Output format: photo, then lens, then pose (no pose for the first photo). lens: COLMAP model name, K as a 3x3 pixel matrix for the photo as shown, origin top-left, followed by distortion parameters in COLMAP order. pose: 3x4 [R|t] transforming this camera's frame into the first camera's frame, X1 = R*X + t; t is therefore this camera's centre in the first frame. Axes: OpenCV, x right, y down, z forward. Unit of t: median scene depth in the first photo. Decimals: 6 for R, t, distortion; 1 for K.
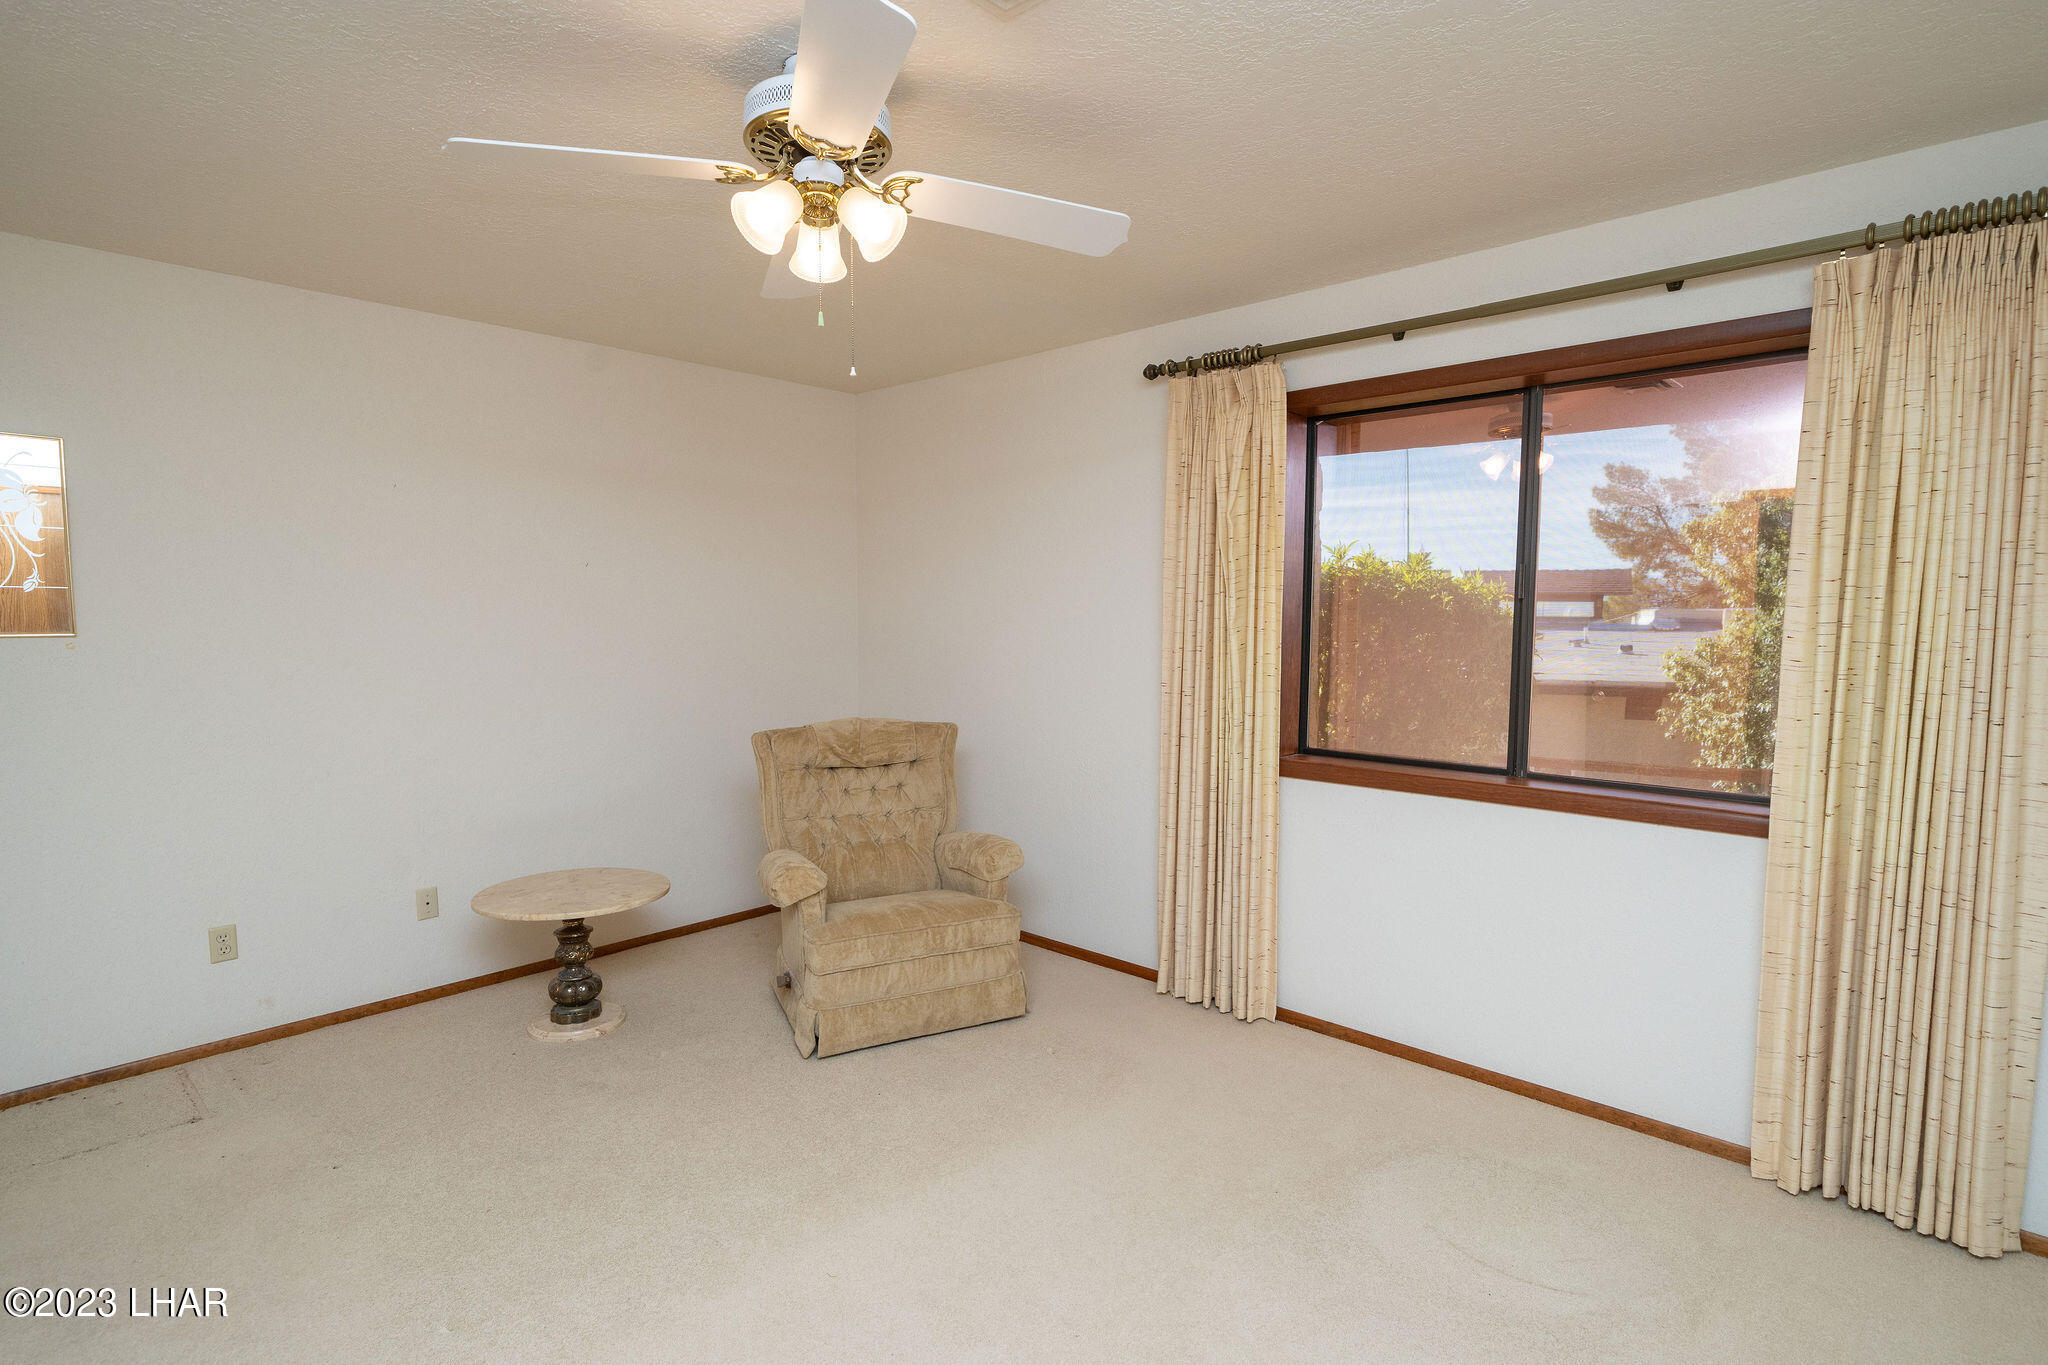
lens RADIAL K [[974.9, 0, 1024.0], [0, 974.9, 682.5], [0, 0, 1]] dist [-0.000380, 0.000010]
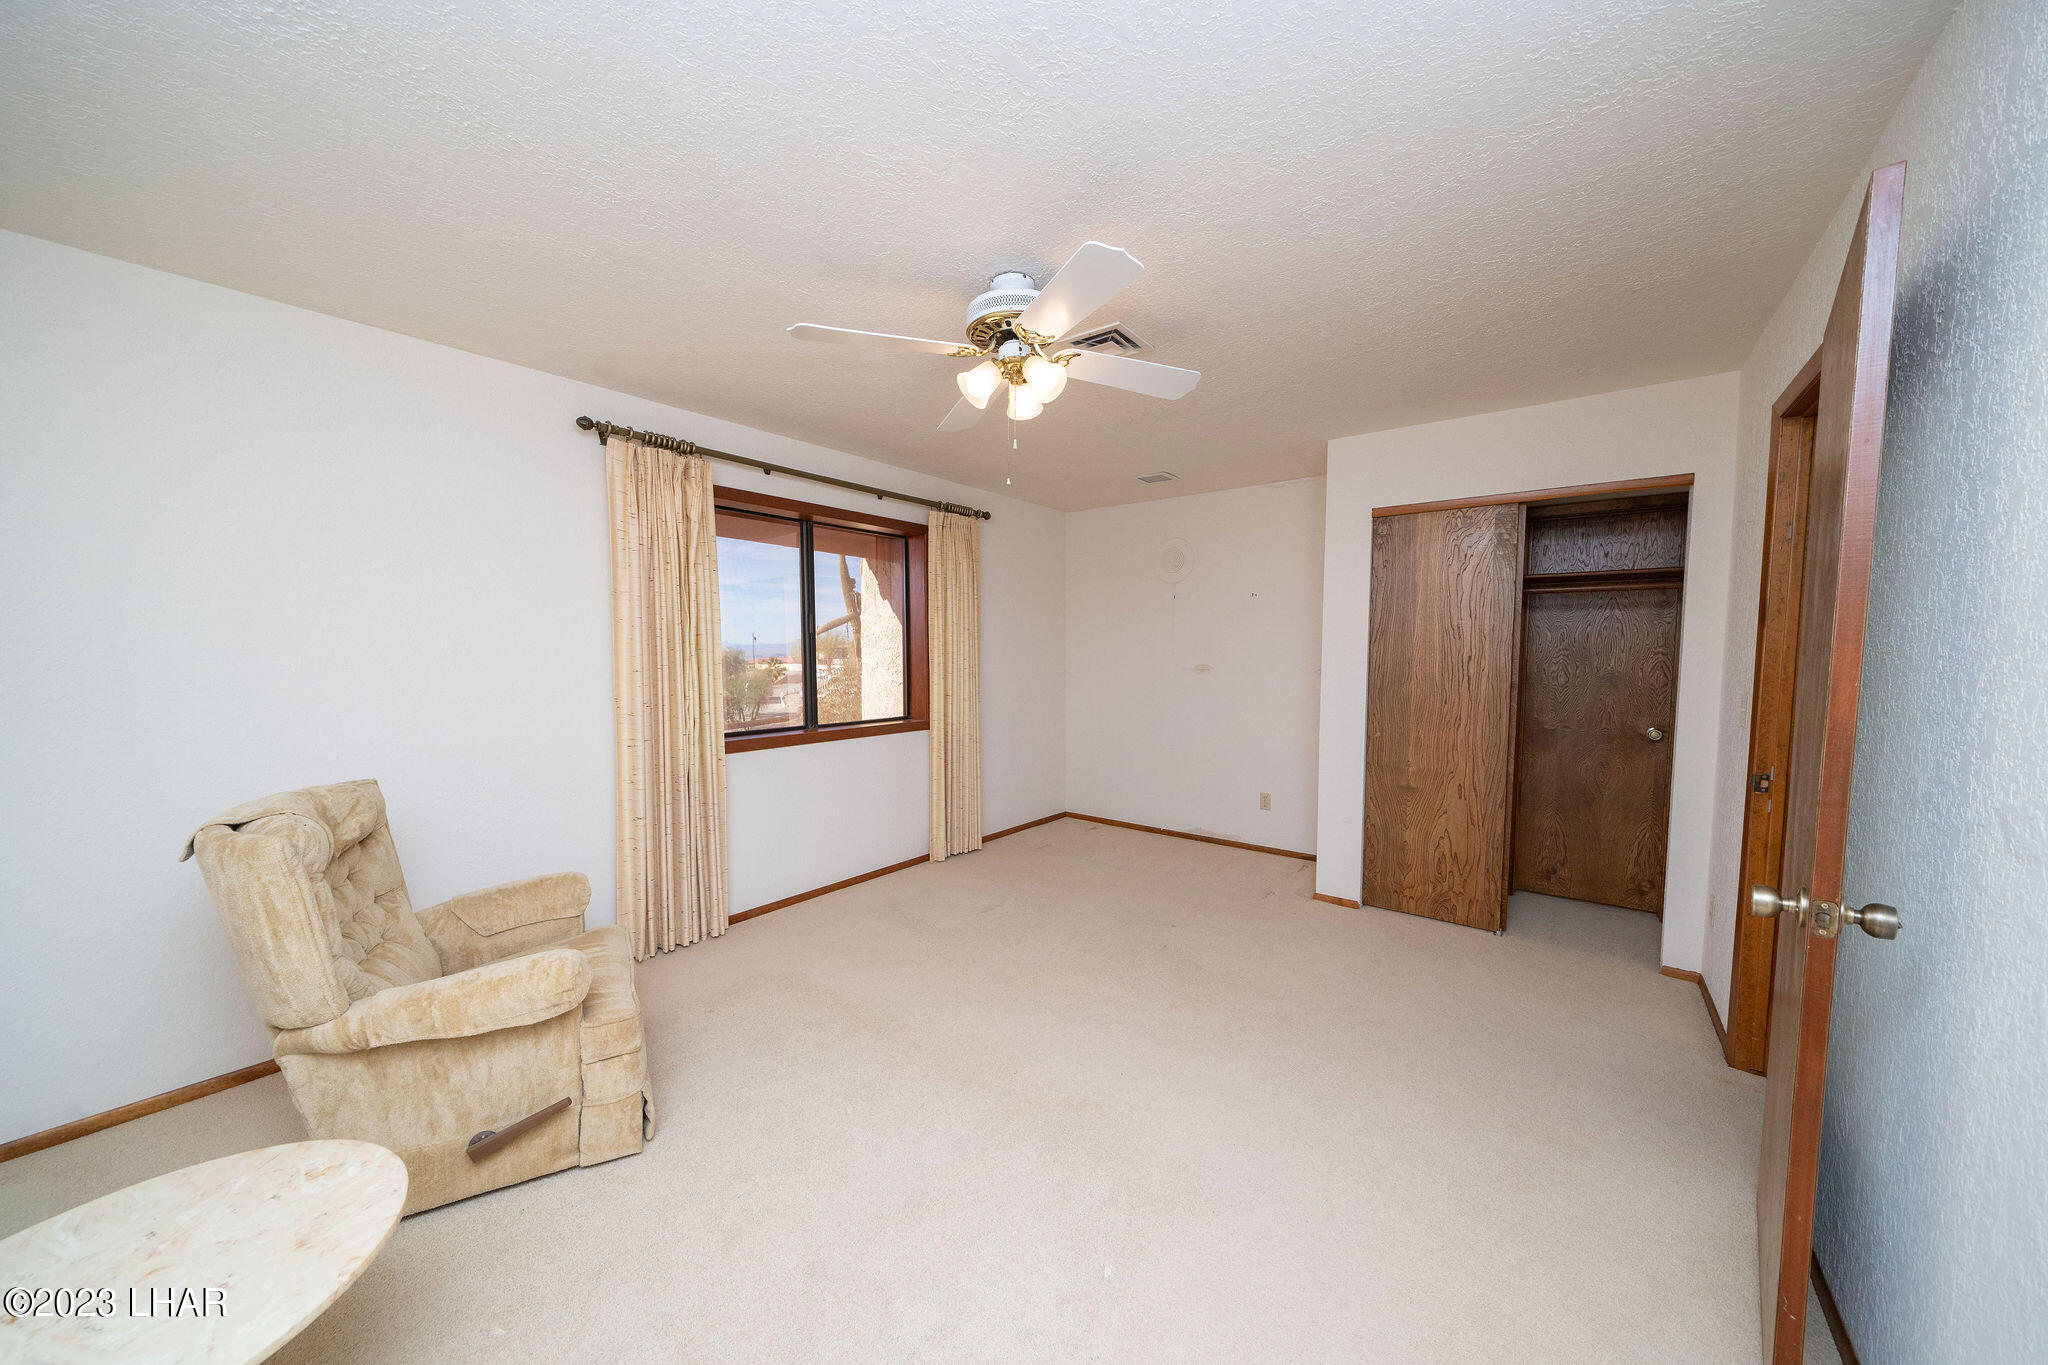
lens RADIAL K [[686.4, 0, 1024.0], [0, 686.4, 682.5], [0, 0, 1]] dist [-0.011173, 0.000093]
pose [[-0.062340, -0.054087, 0.996588, -0.803843], [0.070036, 0.995832, 0.058427, -0.037841], [-0.995595, 0.073440, -0.058292, 0.654670]]
